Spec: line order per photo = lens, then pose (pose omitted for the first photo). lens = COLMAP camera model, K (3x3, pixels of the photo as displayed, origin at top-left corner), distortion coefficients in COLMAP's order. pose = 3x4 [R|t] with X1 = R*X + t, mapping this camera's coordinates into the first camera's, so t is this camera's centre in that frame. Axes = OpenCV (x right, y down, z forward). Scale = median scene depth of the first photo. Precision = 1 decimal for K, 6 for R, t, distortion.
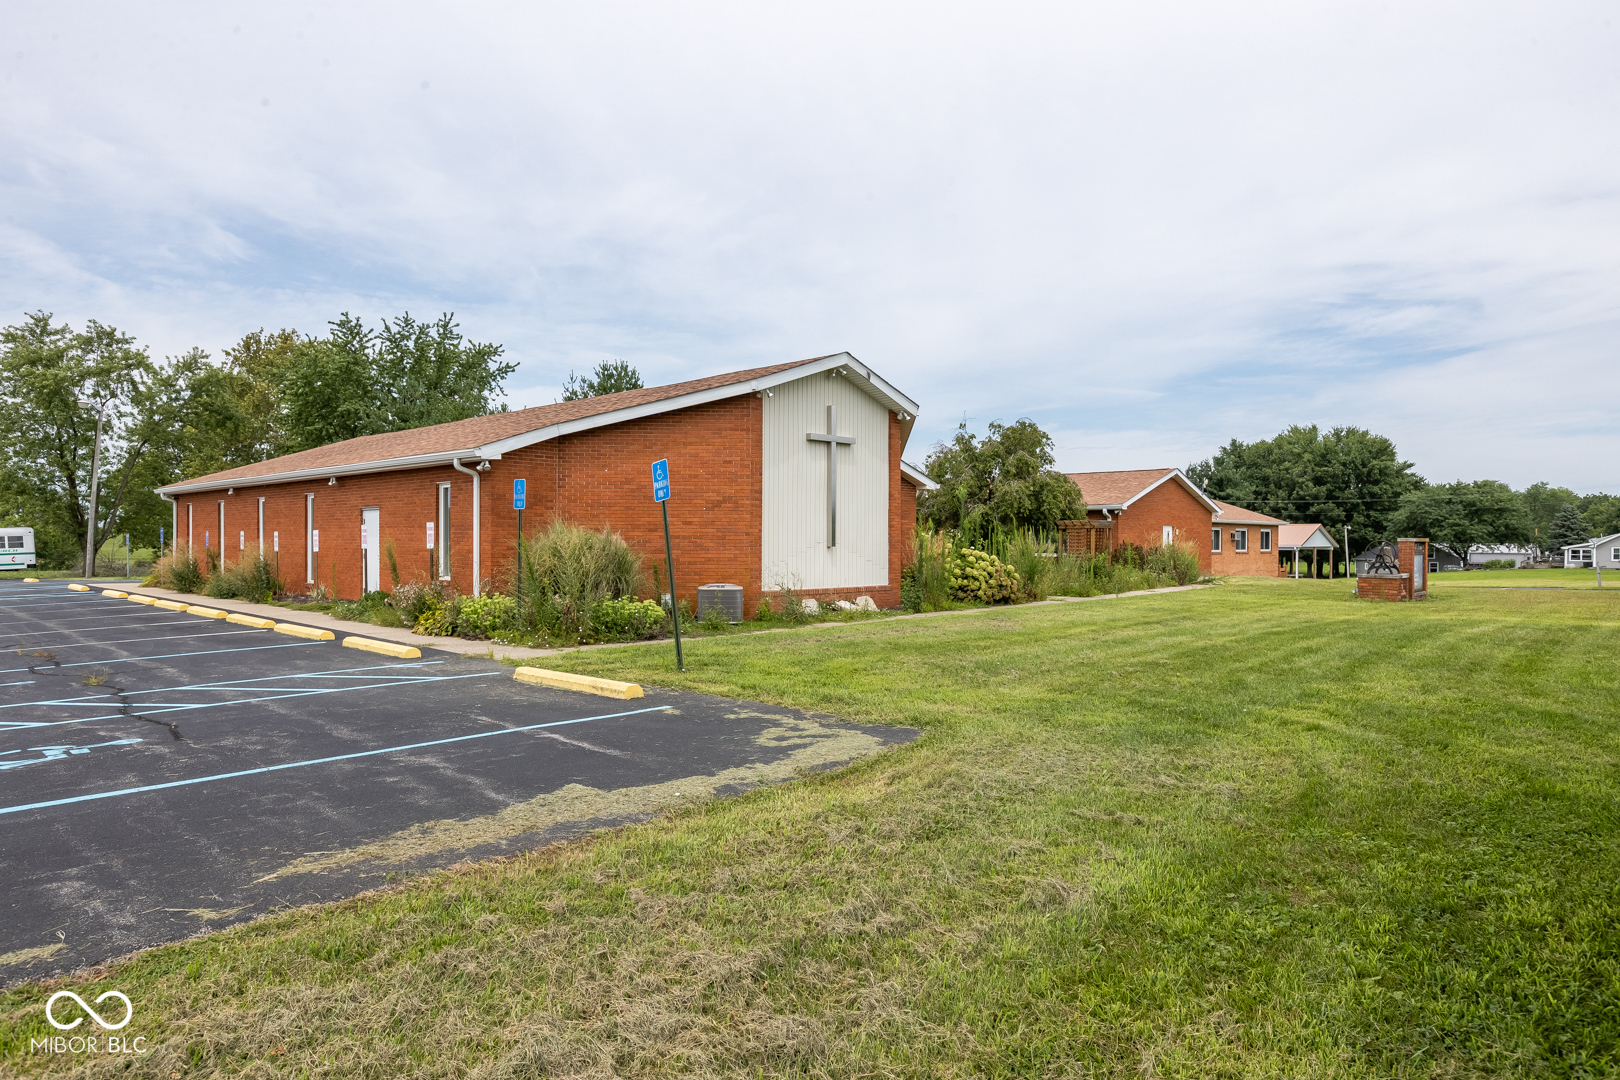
lens RADIAL K [[1028.5, 0, 816.9], [0, 1028.5, 557.9], [0, 0, 1]] dist [0.012645, 0.004731]
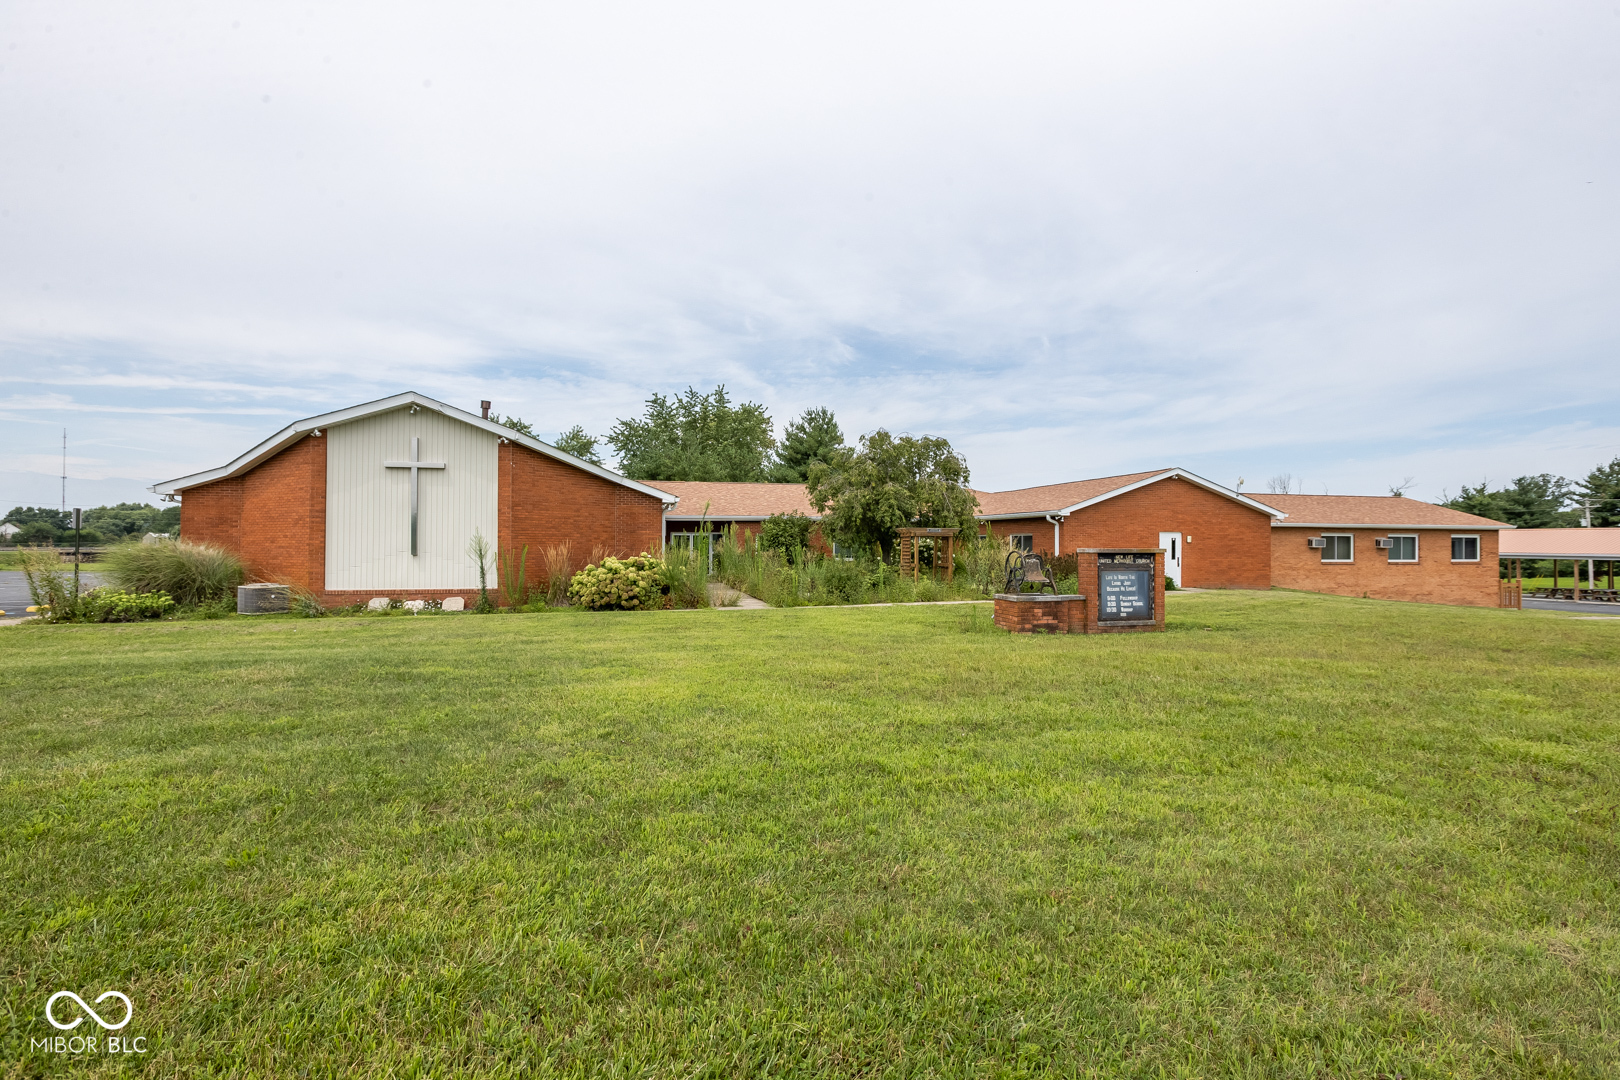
lens RADIAL K [[806.7, 0, 816.2], [0, 806.7, 534.2], [0, 0, 1]] dist [-0.016801, 0.007384]
pose [[0.841731, -0.012499, -0.539752, 0.188006], [-0.006833, 0.999405, -0.033798, -0.001366], [0.539853, 0.032137, 0.841145, 0.095044]]
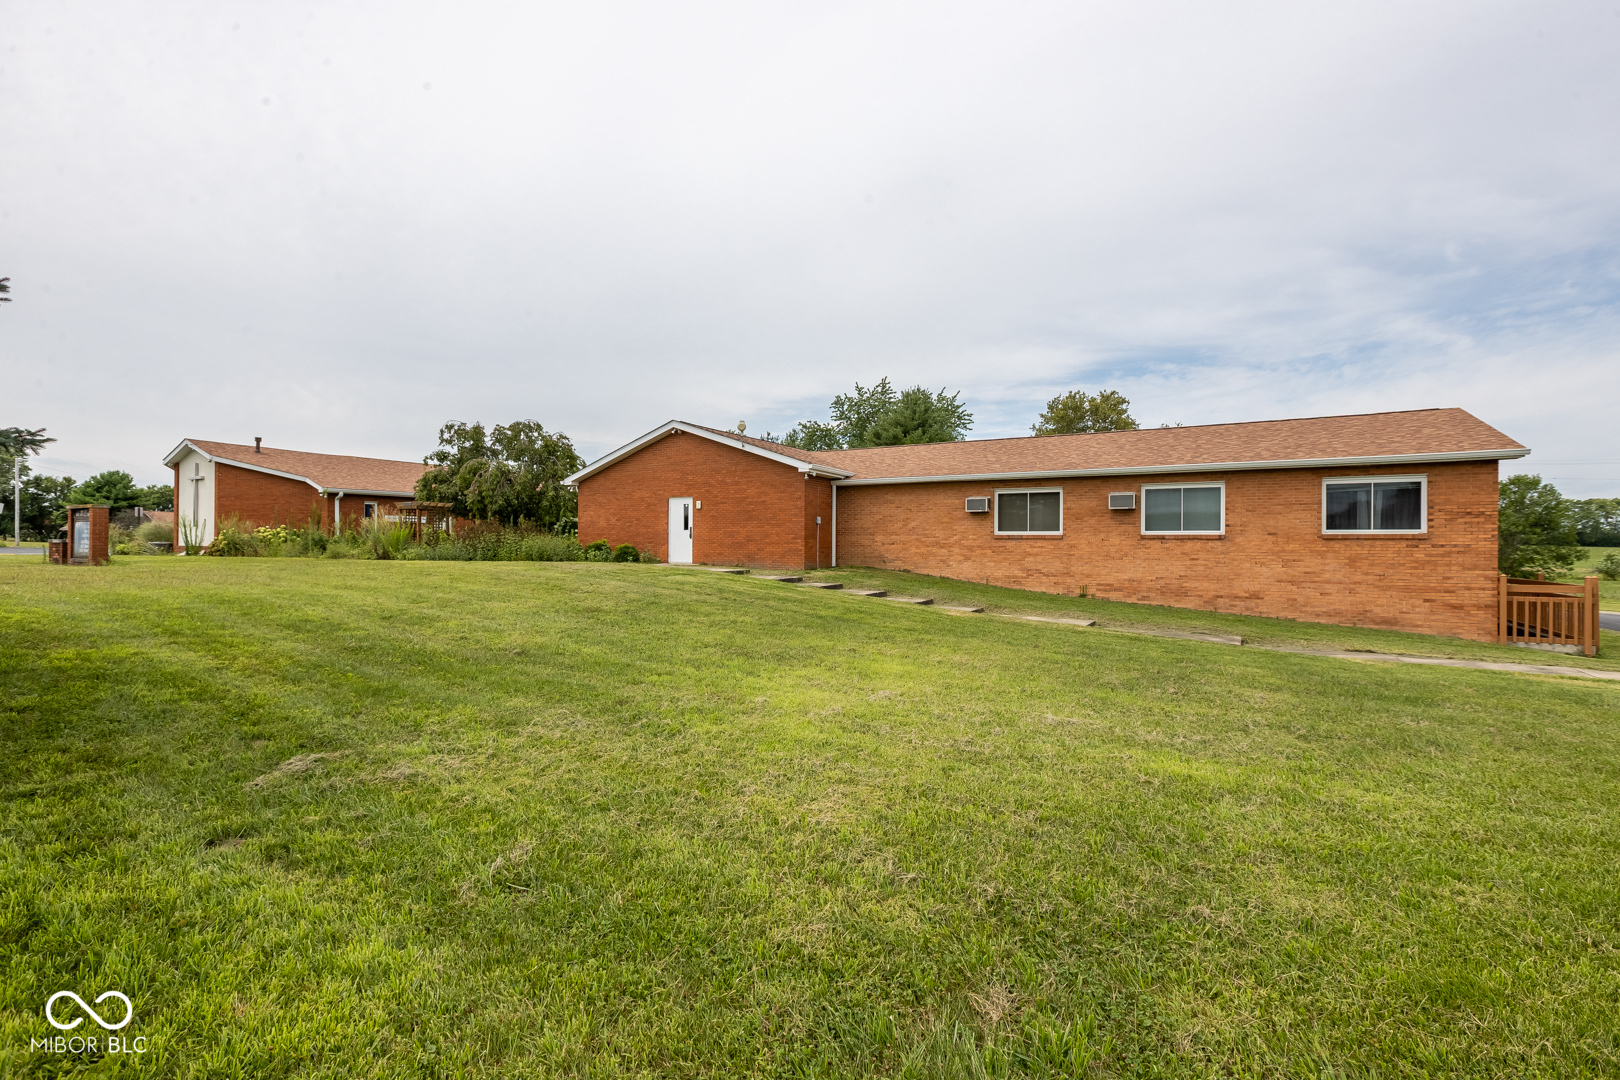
lens RADIAL K [[806.7, 0, 721.5], [0, 806.7, 552.5], [0, 0, 1]] dist [-0.016801, 0.007384]
pose [[0.131397, -0.005467, -0.991315, 0.383577], [-0.027288, 0.999586, -0.009130, 0.005884], [0.990954, 0.028250, 0.131194, 0.388944]]
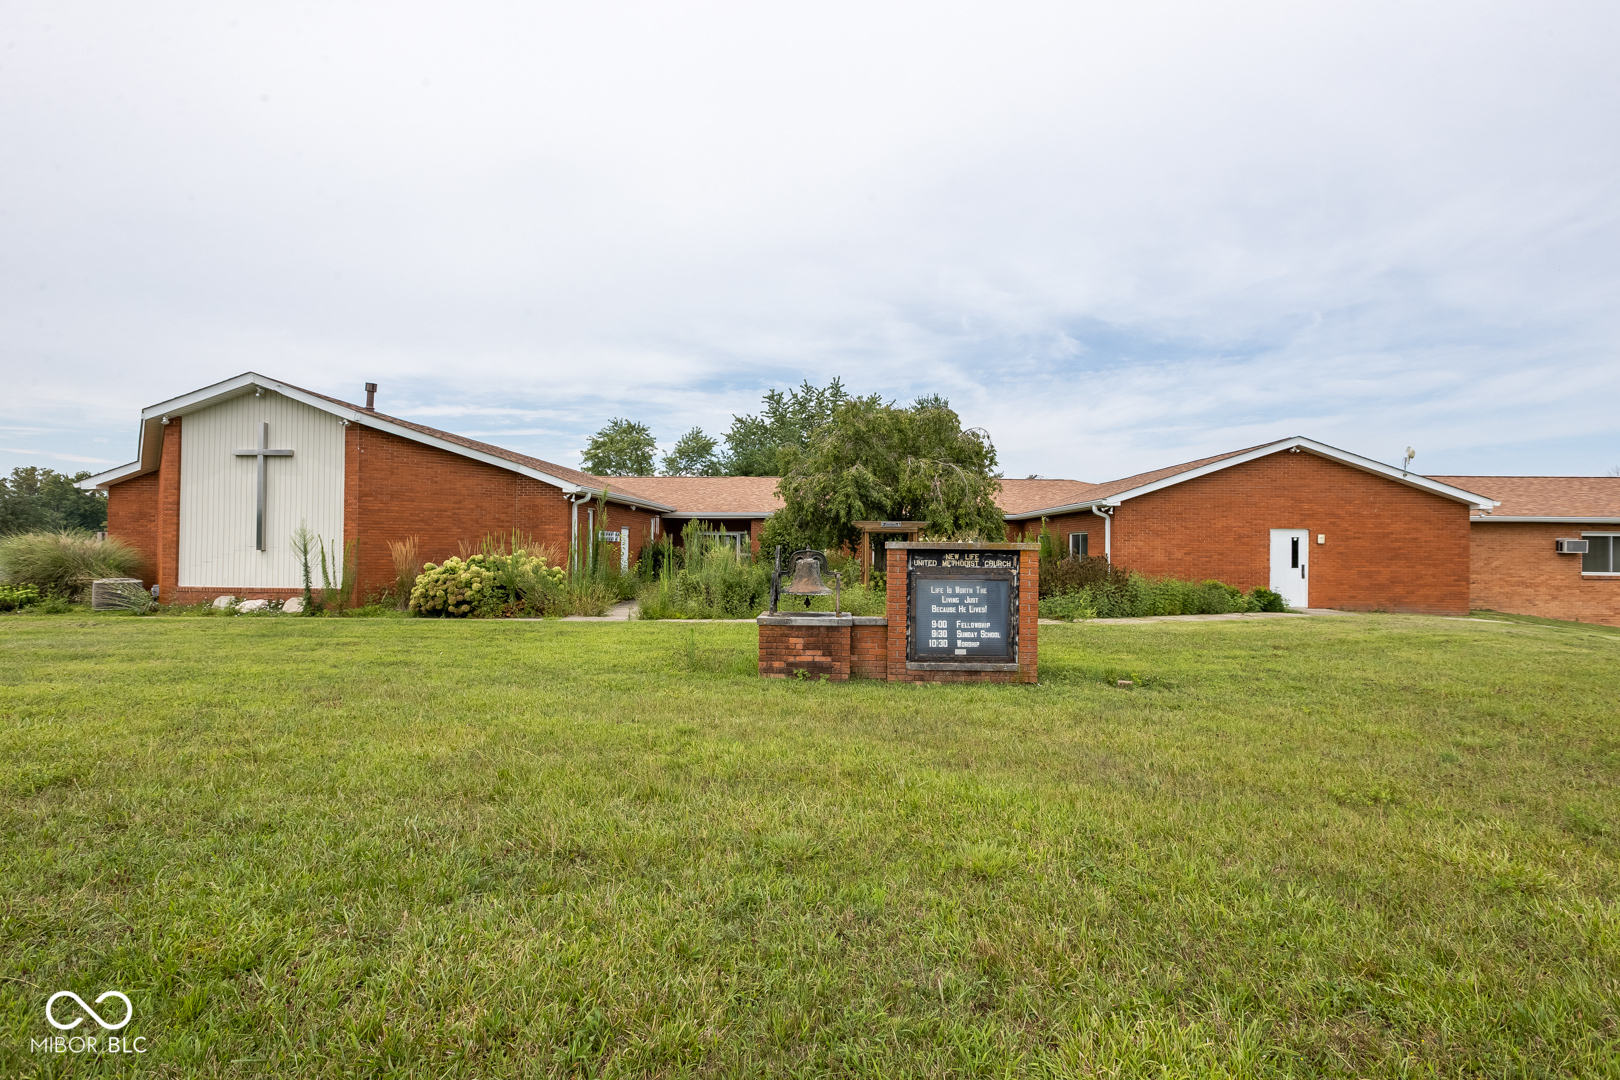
lens RADIAL K [[806.7, 0, 791.1], [0, 806.7, 547.2], [0, 0, 1]] dist [-0.016801, 0.007384]
pose [[0.640243, -0.003964, -0.768162, 0.213974], [-0.019520, 0.999580, -0.021428, -0.001380], [0.767924, 0.028714, 0.639897, 0.182049]]
